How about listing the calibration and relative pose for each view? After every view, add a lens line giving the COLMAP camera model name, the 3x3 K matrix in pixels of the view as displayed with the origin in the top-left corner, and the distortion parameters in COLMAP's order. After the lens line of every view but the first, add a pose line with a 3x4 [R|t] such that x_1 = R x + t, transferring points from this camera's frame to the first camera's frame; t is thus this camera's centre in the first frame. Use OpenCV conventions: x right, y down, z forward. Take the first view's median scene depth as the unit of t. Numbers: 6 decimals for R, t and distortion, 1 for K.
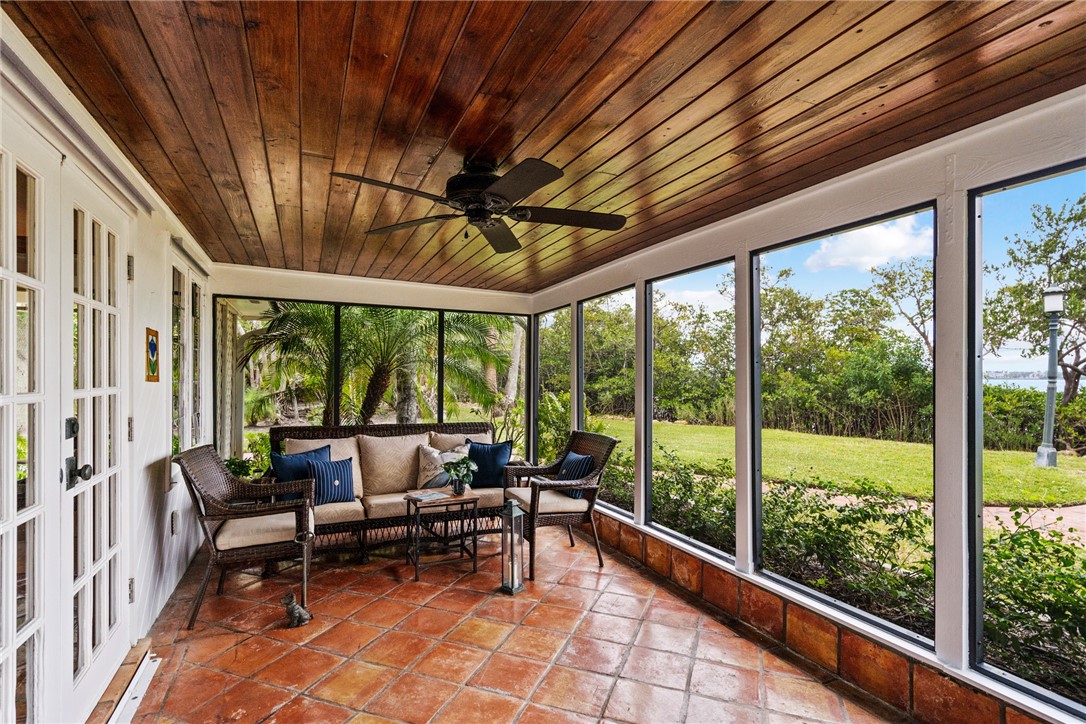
lens RADIAL K [[522.9, 0, 553.2], [0, 522.9, 370.7], [0, 0, 1]] dist [0.003231, 0.001459]
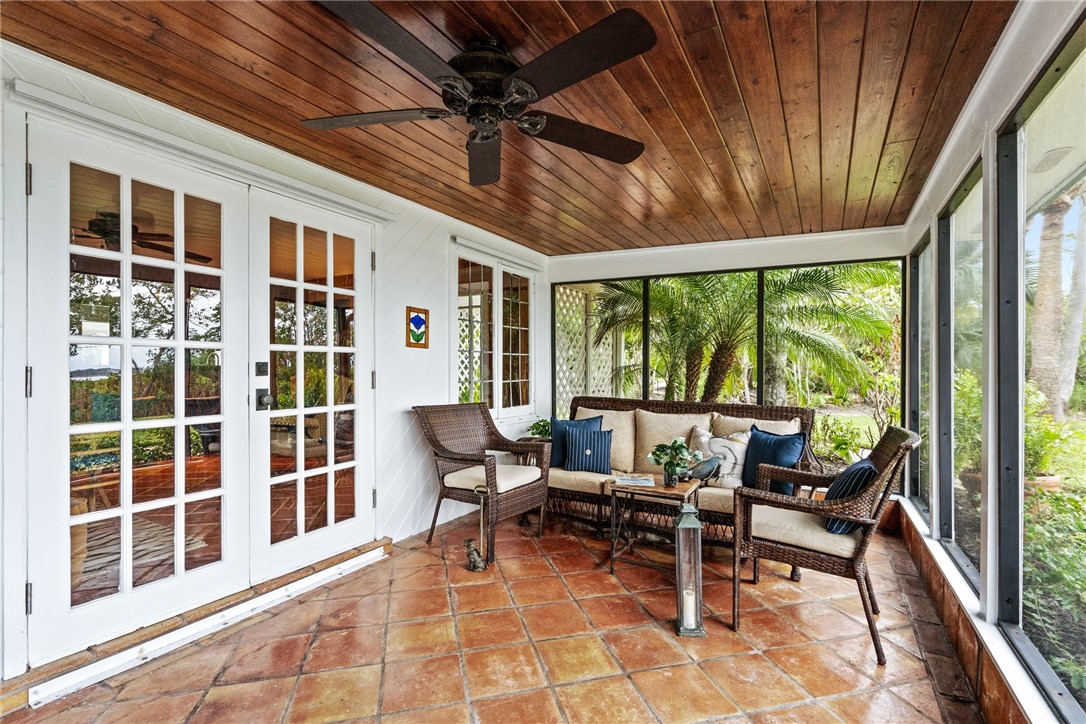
lens RADIAL K [[496.0, 0, 547.6], [0, 496.0, 362.1], [0, 0, 1]] dist [0.000904, -0.000172]
pose [[0.586012, -0.003822, -0.810294, 0.311530], [0.003959, 0.999990, -0.001853, 0.043843], [0.810293, -0.002122, 0.586021, 0.379937]]
